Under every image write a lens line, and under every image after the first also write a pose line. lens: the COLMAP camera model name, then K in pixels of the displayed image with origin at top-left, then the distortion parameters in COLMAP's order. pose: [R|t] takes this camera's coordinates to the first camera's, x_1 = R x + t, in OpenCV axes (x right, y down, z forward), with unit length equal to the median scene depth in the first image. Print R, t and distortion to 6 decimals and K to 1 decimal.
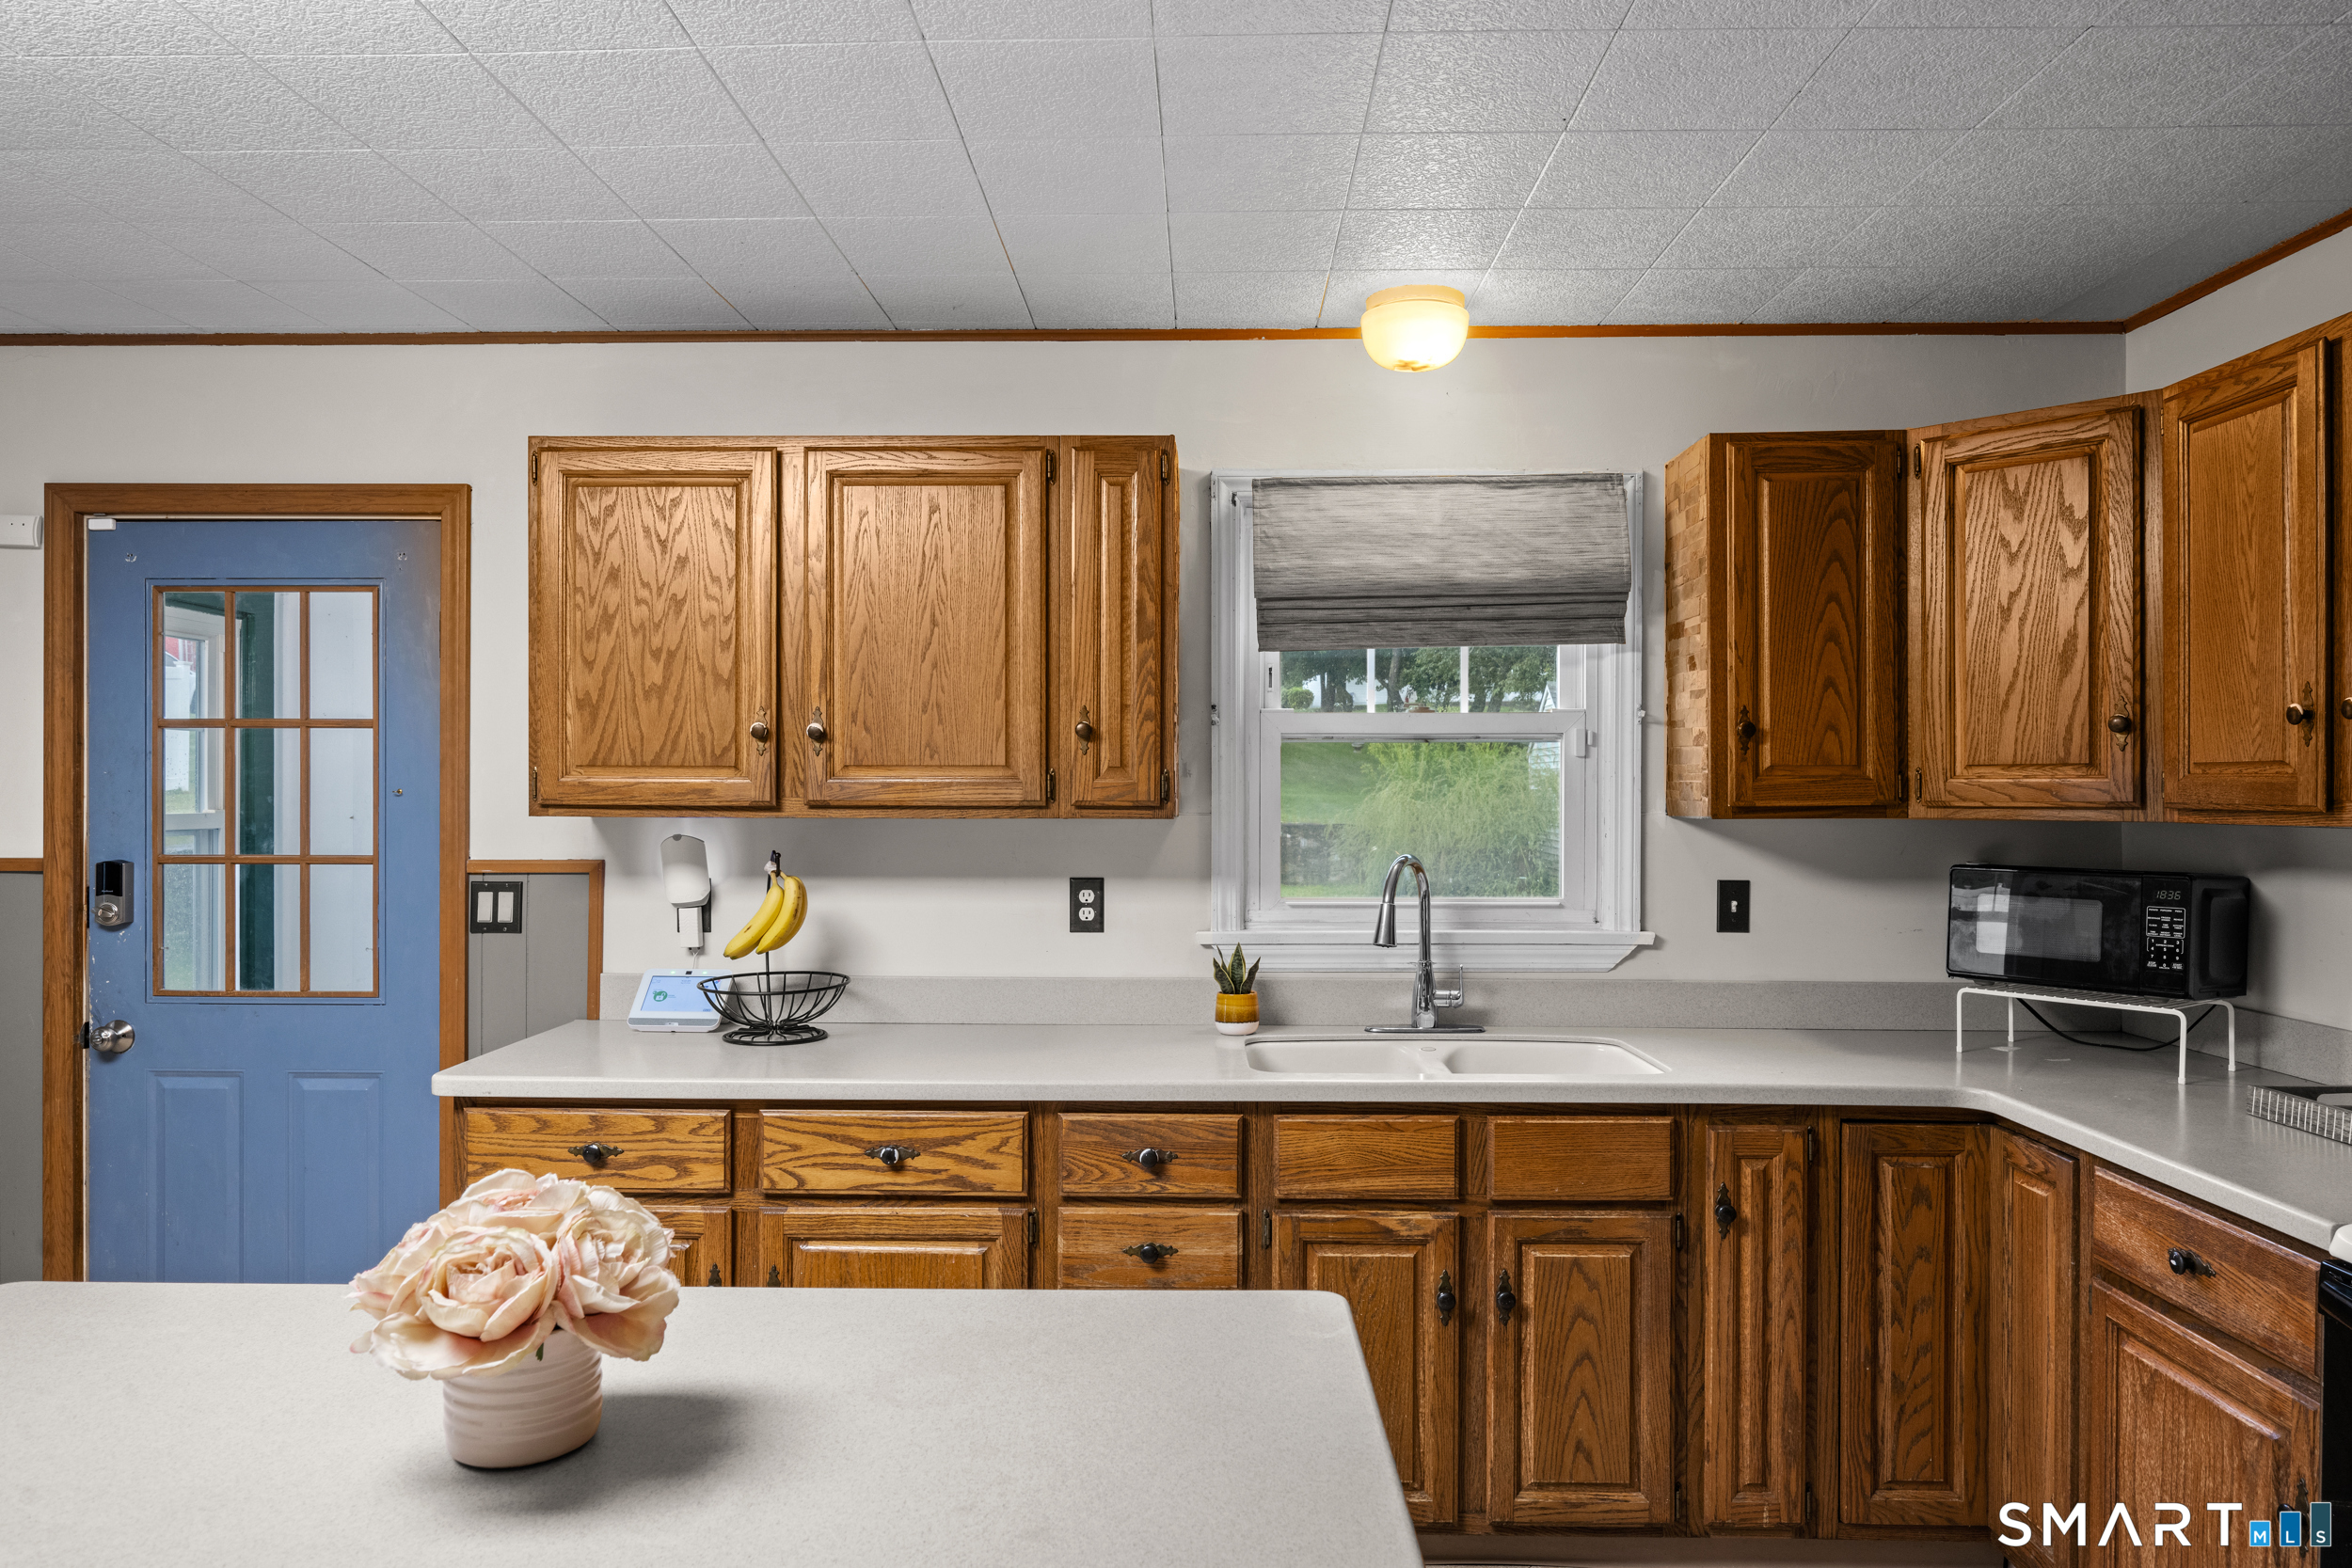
lens RADIAL K [[1517.9, 0, 1178.5], [0, 1517.9, 784.3], [0, 0, 1]] dist [-0.002264, 0.006719]
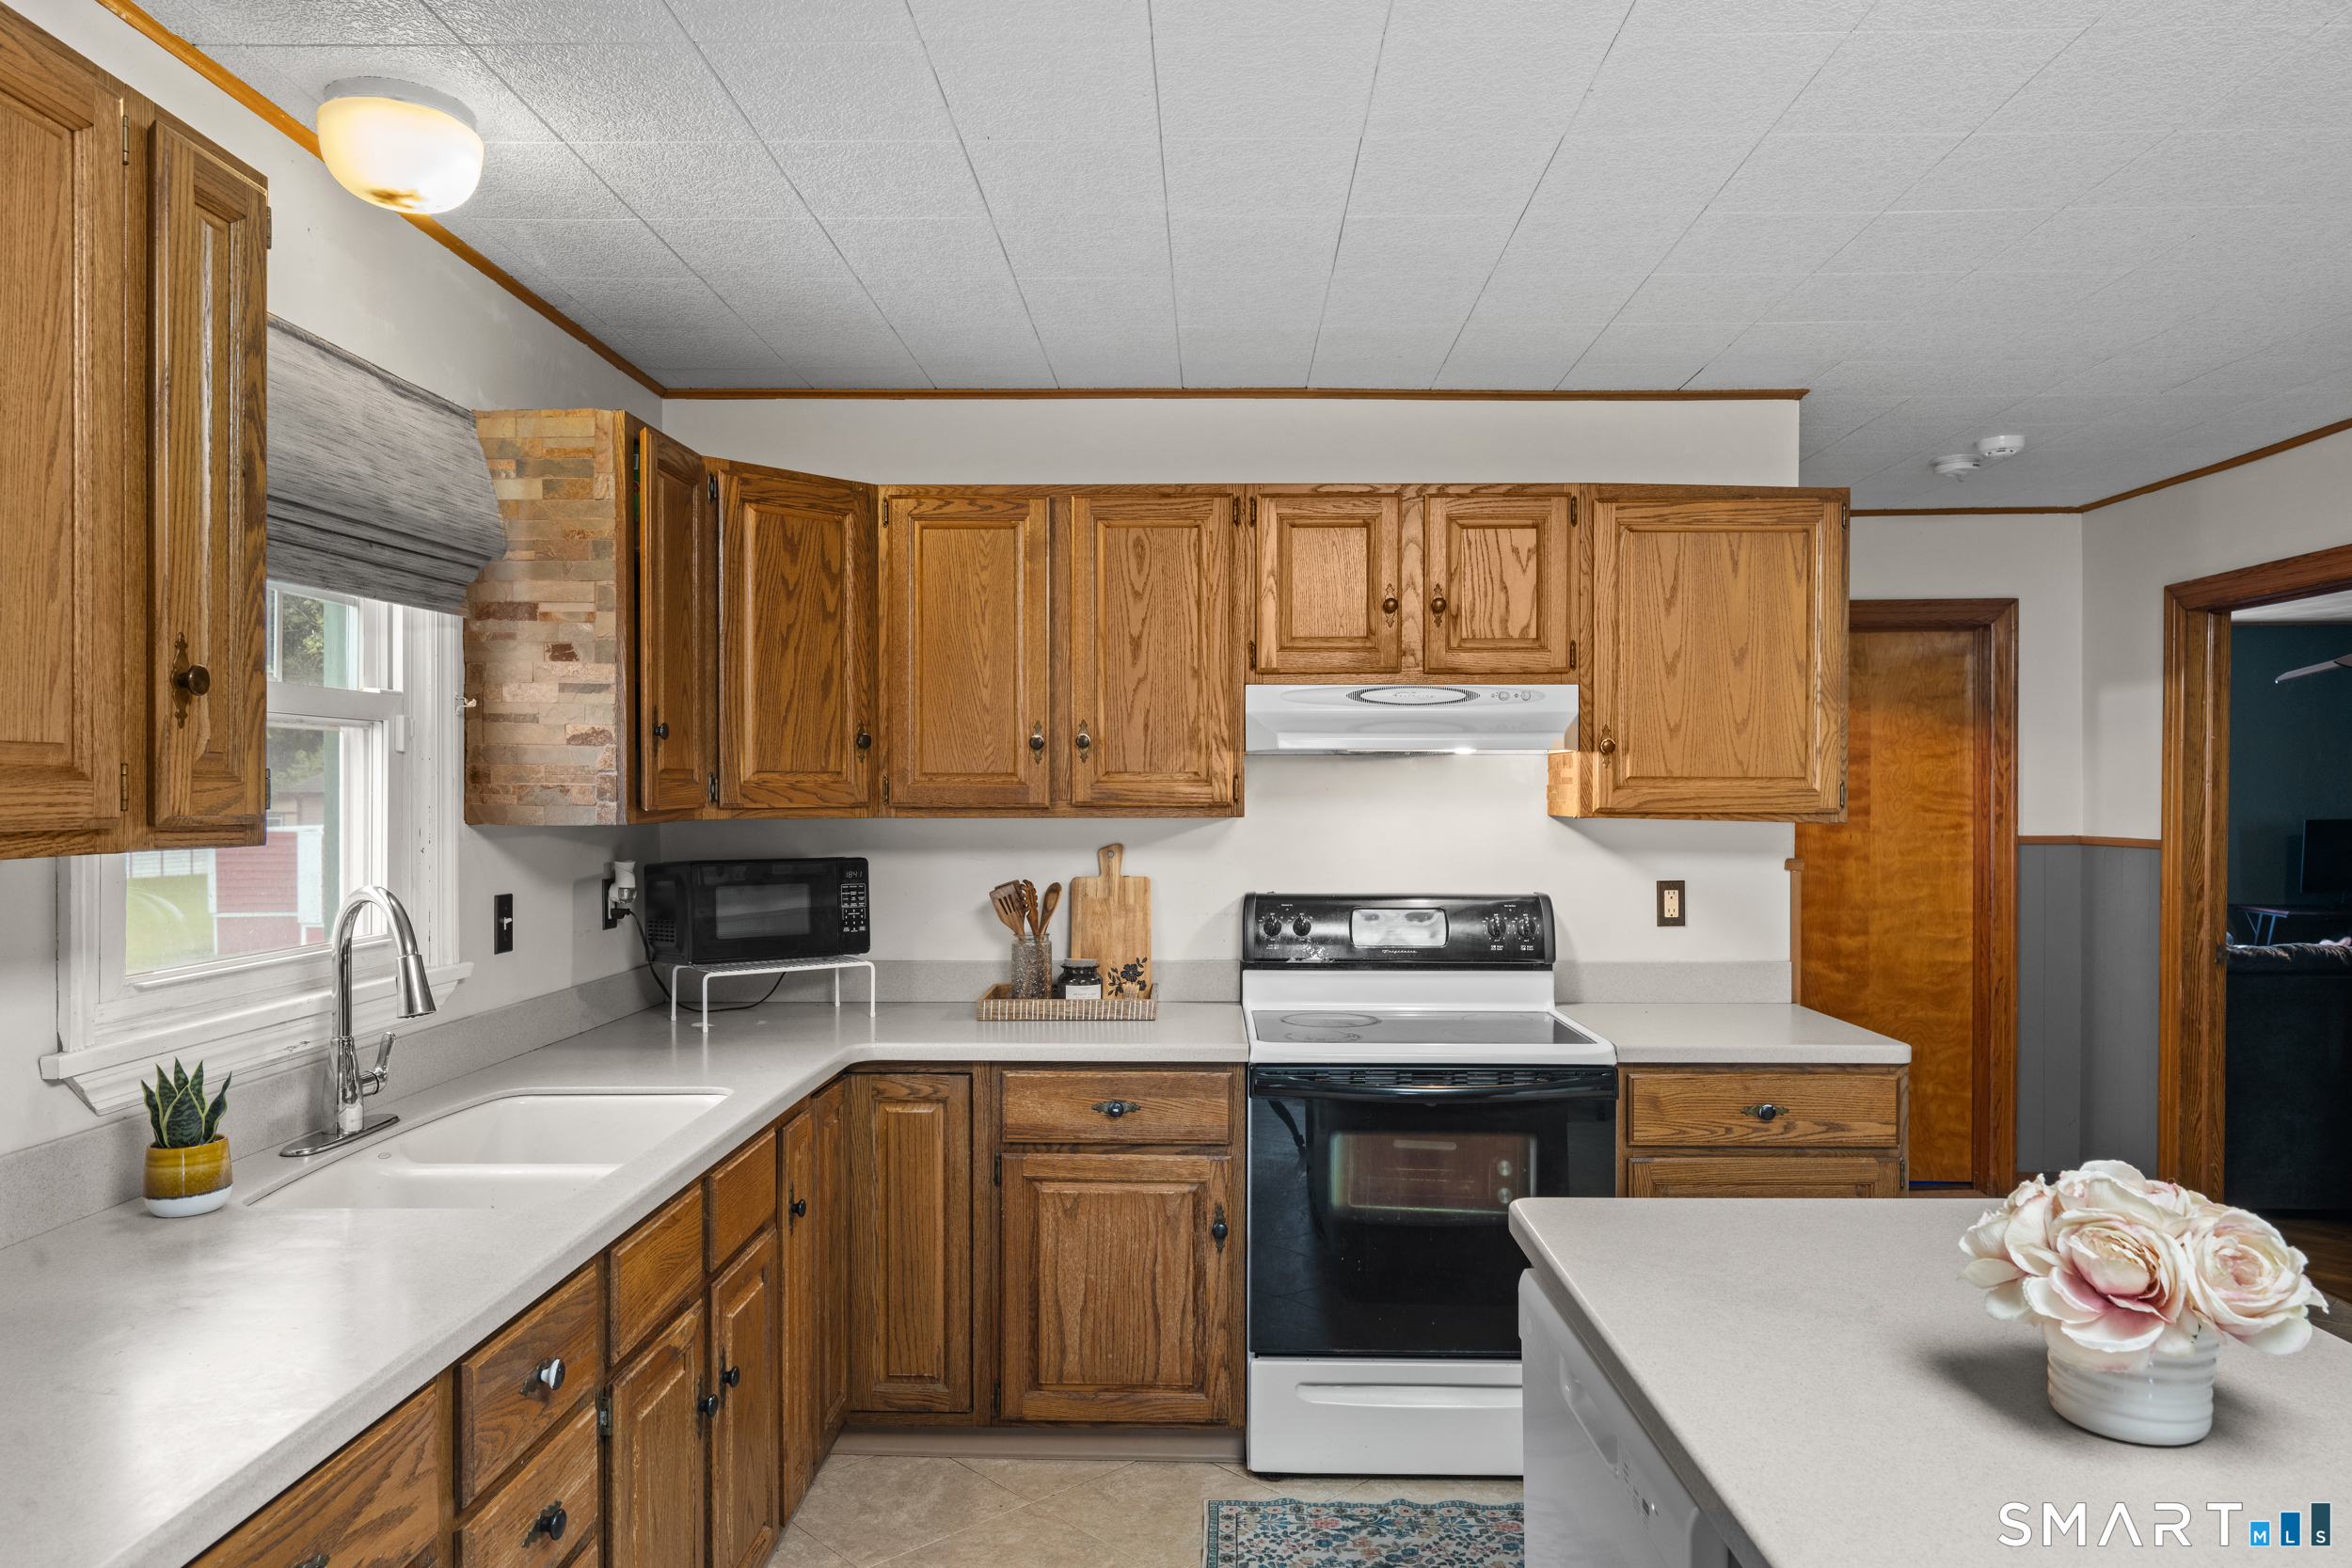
lens RADIAL K [[1517.9, 0, 1175.2], [0, 1517.9, 805.5], [0, 0, 1]] dist [-0.002264, 0.006719]
pose [[-0.001609, -0.009171, 0.999957, -0.577998], [-0.001140, 0.999957, 0.009169, 0.001870], [-0.999998, -0.001125, -0.001619, 0.658192]]
